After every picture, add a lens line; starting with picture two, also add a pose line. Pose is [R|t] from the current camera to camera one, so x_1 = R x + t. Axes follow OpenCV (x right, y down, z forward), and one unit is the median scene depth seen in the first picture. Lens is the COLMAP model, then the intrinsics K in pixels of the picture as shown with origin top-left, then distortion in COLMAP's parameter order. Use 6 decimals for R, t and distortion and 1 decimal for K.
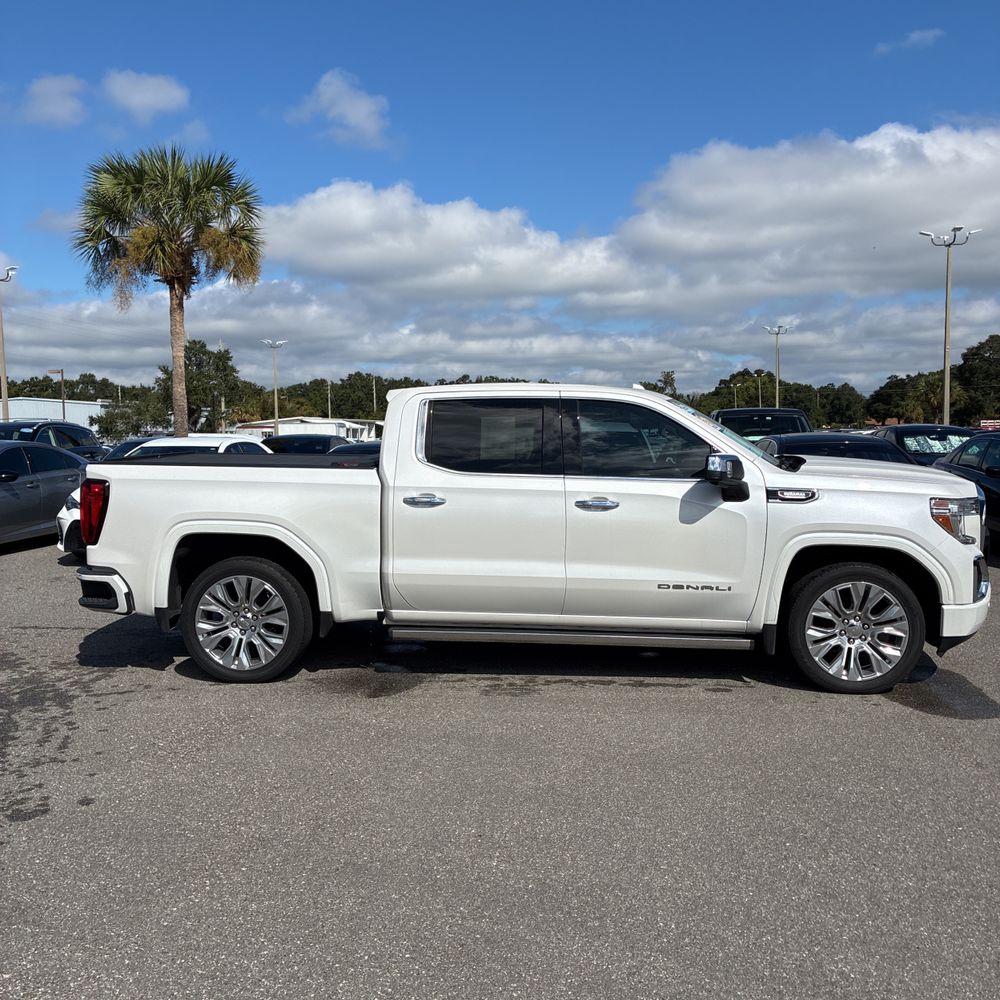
lens RADIAL K [[1008.9, 0, 495.2], [0, 1008.9, 509.5], [0, 0, 1]] dist [0.027990, 0.000000]
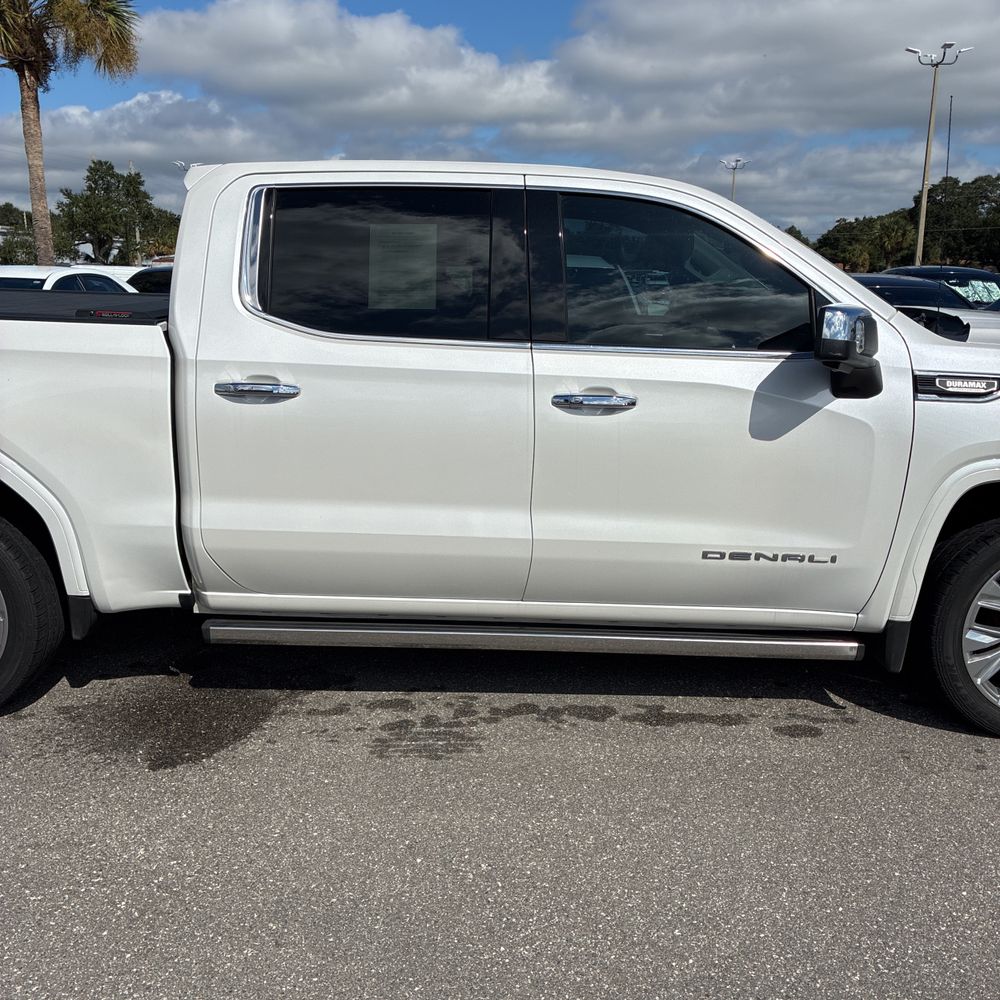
lens RADIAL K [[1008.9, 0, 509.5], [0, 1008.9, 504.6], [0, 0, 1]] dist [0.027990, 0.000000]
pose [[0.996919, -0.000240, 0.078442, 0.015991], [-0.011429, 0.988881, 0.148272, -0.027398], [-0.077605, -0.148711, 0.985831, 0.459942]]
